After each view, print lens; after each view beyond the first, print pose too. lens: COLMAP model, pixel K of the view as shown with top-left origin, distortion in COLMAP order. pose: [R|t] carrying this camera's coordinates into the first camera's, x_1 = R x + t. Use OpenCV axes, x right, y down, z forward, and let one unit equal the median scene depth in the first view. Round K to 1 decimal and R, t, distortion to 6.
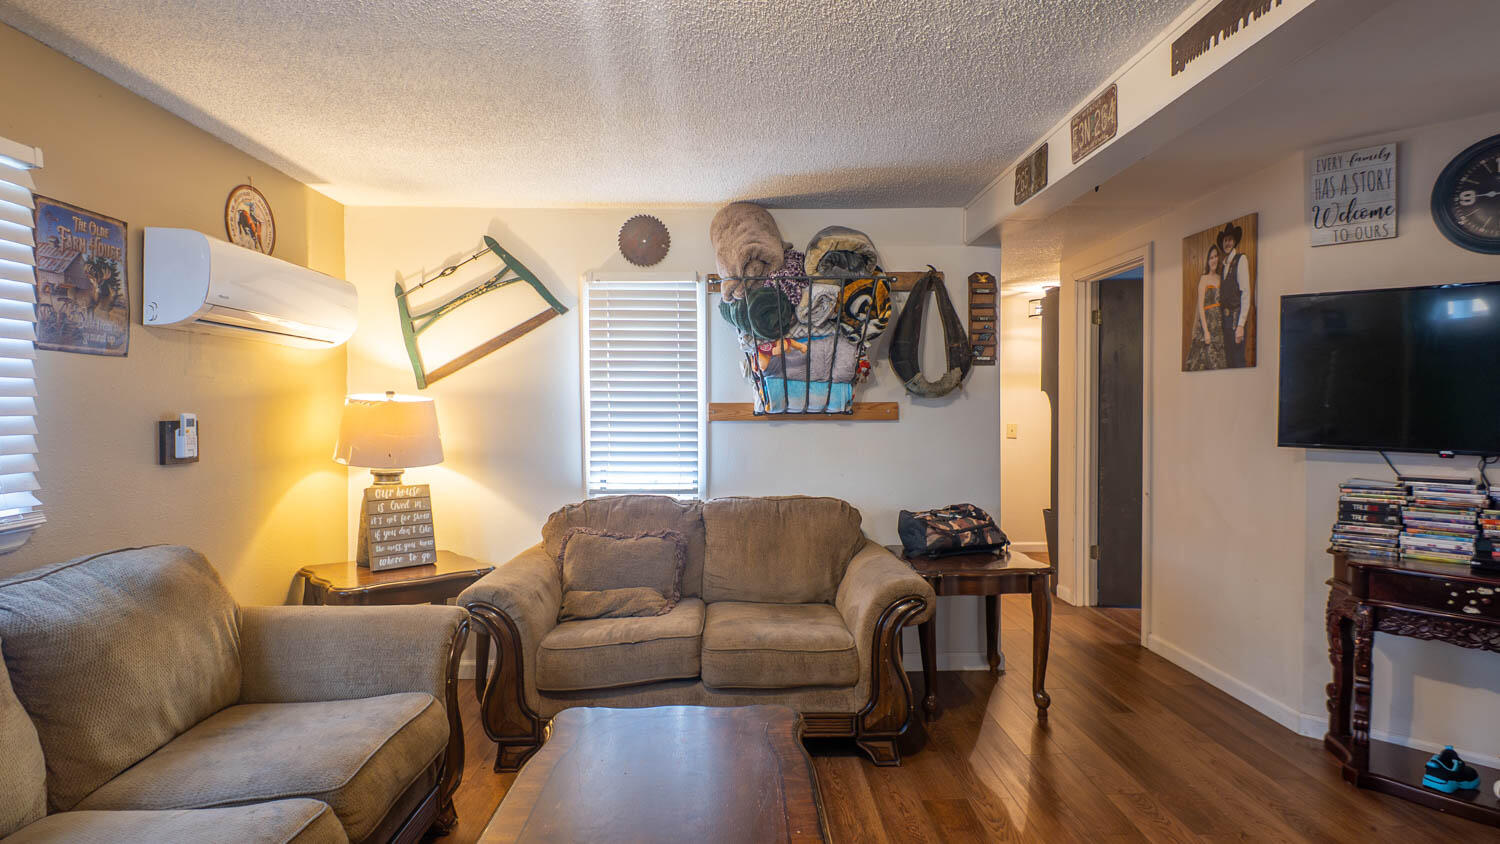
lens RADIAL K [[774.3, 0, 759.6], [0, 774.3, 422.7], [0, 0, 1]] dist [0.007024, -0.018487]
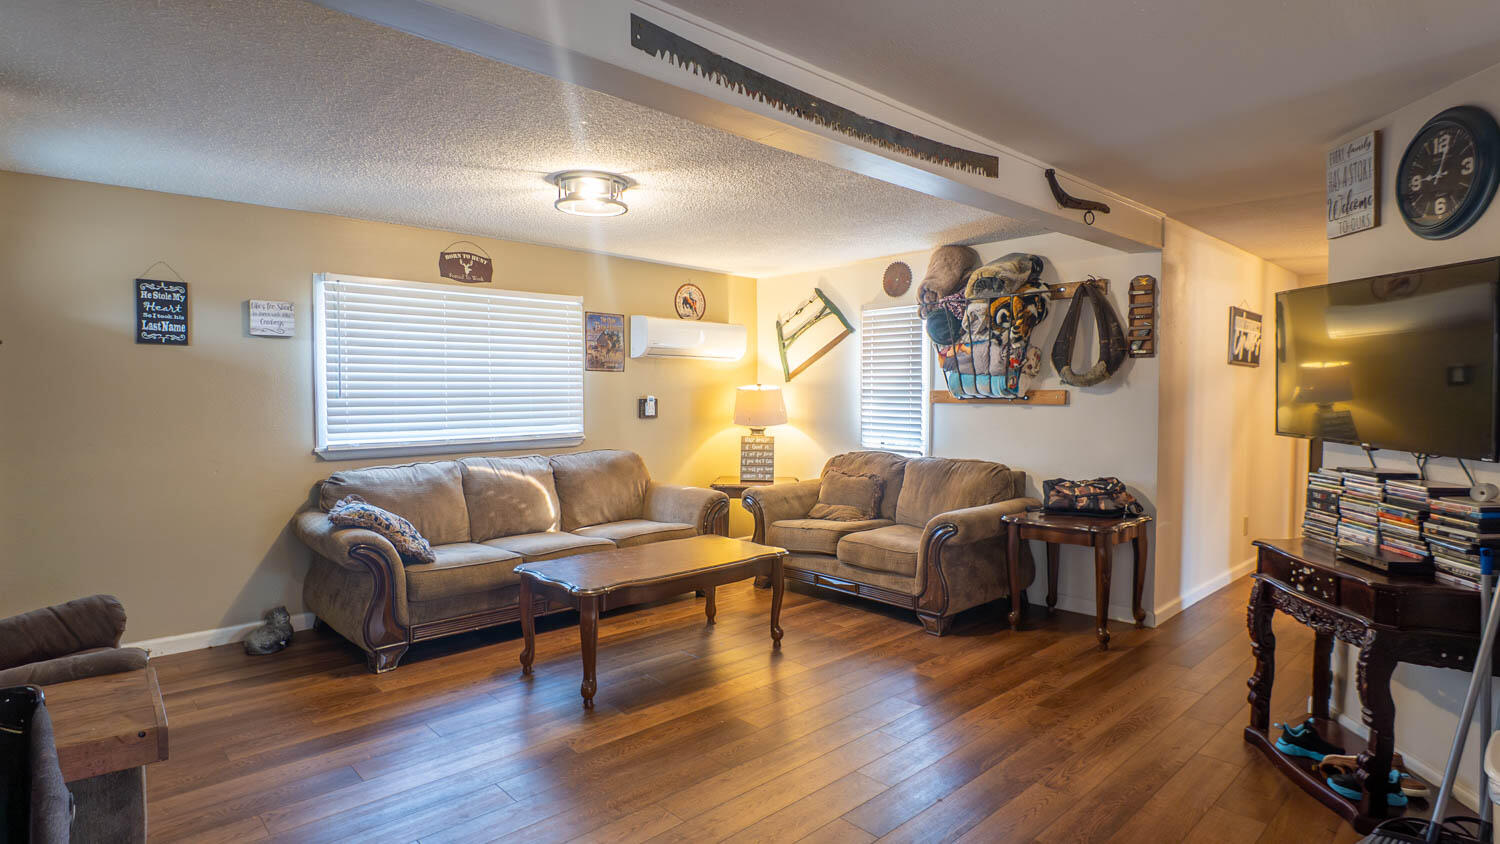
lens RADIAL K [[774.3, 0, 749.3], [0, 774.3, 424.4], [0, 0, 1]] dist [0.007024, -0.018487]
pose [[0.665657, 0.036368, -0.745371, 0.896607], [-0.015819, 0.999275, 0.034630, -0.008280], [0.746090, -0.011261, 0.665750, -0.223161]]
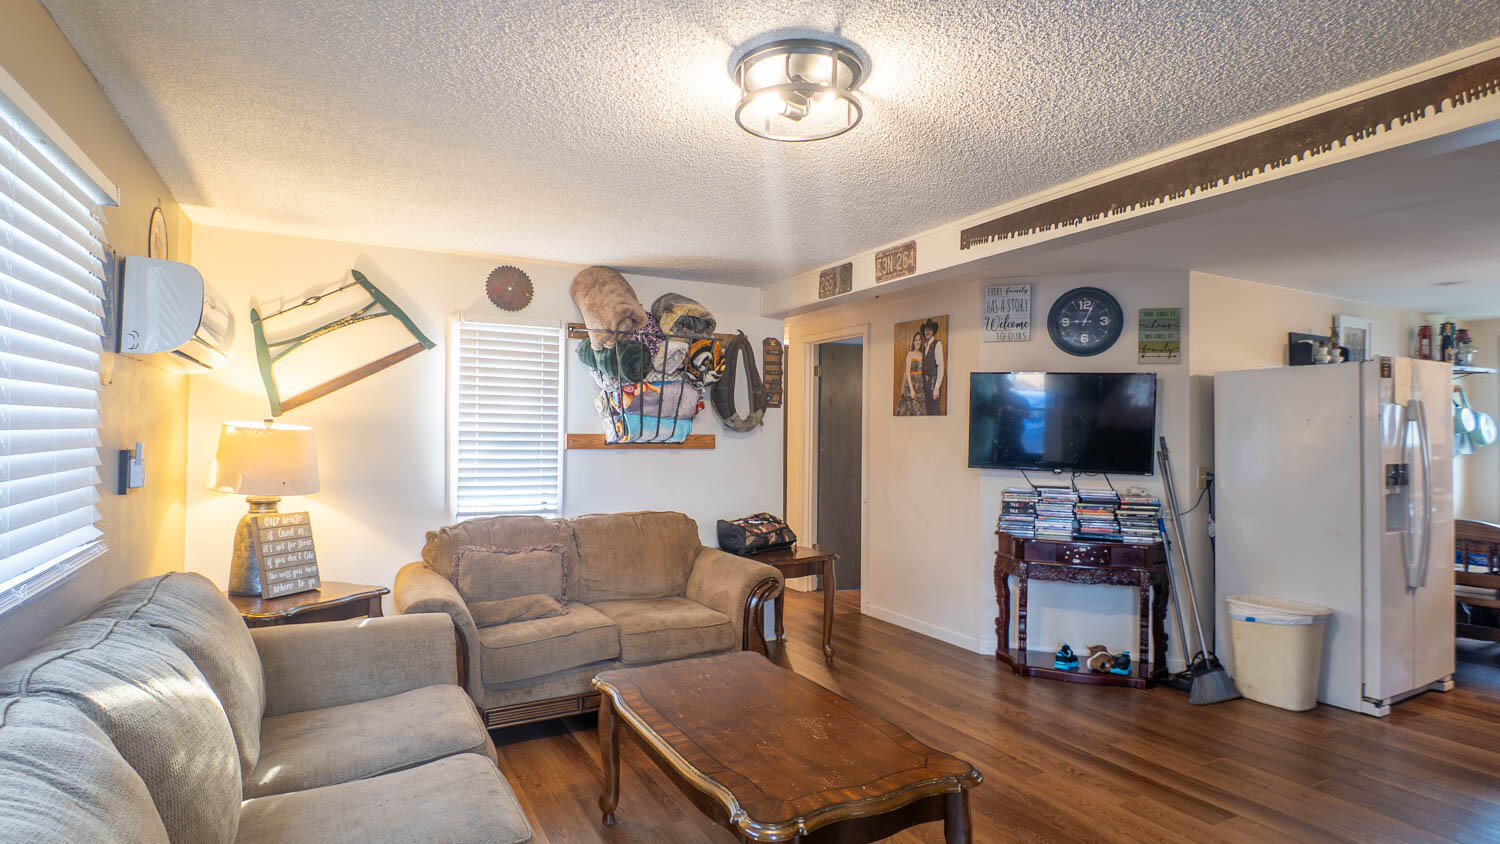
lens RADIAL K [[774.3, 0, 760.6], [0, 774.3, 420.0], [0, 0, 1]] dist [0.007024, -0.018487]
pose [[0.889436, 0.020858, 0.456584, -0.390576], [-0.005333, 0.999364, -0.035265, -0.007949], [-0.457029, 0.028931, 0.888981, -0.187978]]
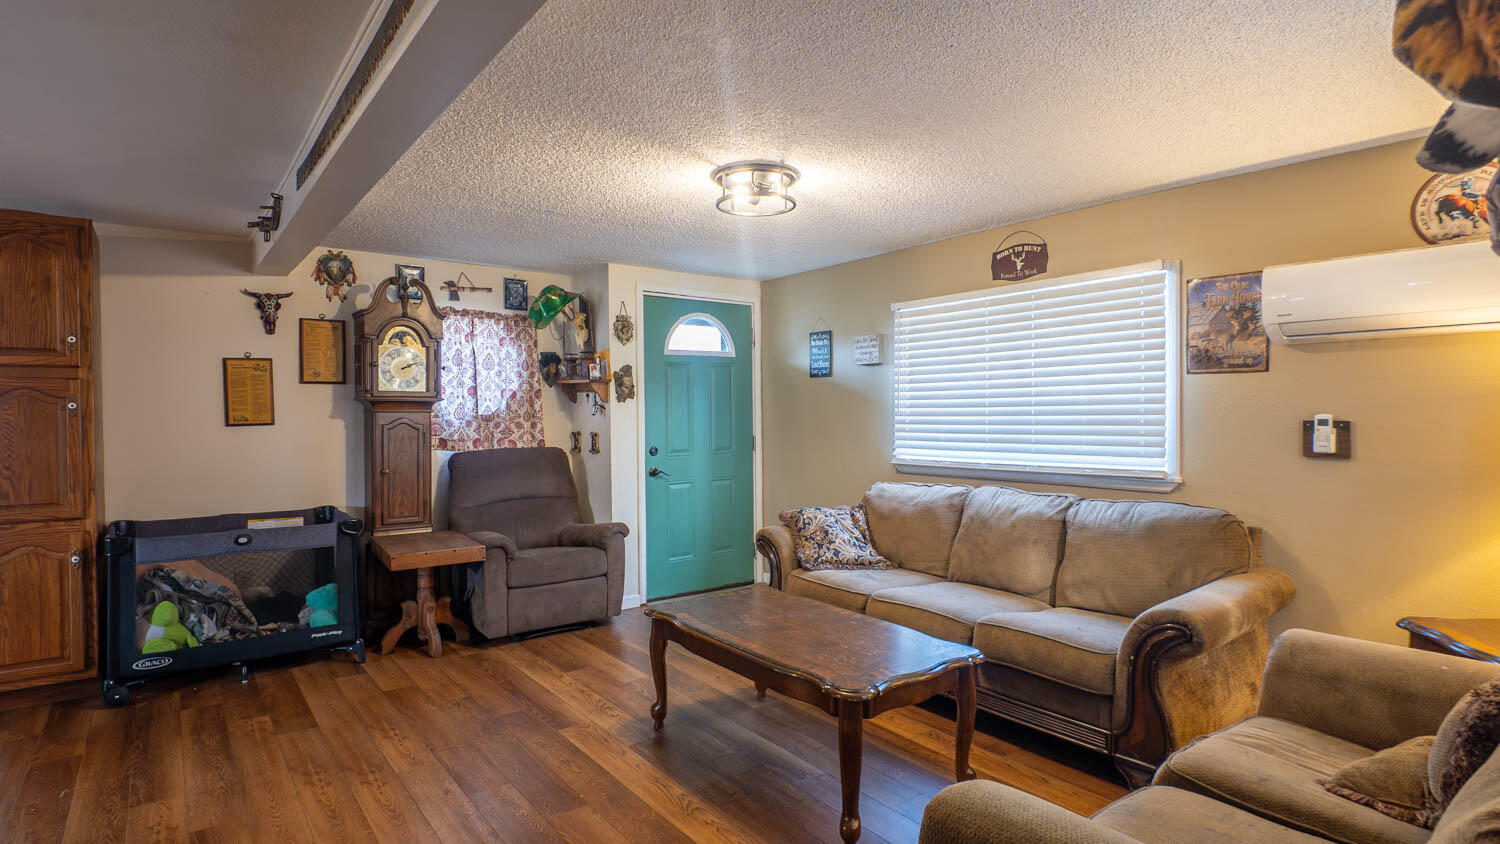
lens RADIAL K [[774.3, 0, 748.9], [0, 774.3, 419.4], [0, 0, 1]] dist [0.007024, -0.018487]
pose [[-0.813918, 0.013656, -0.580820, 0.500164], [-0.000563, 0.999705, 0.024294, -0.025101], [0.580980, 0.020100, -0.813669, 1.146420]]
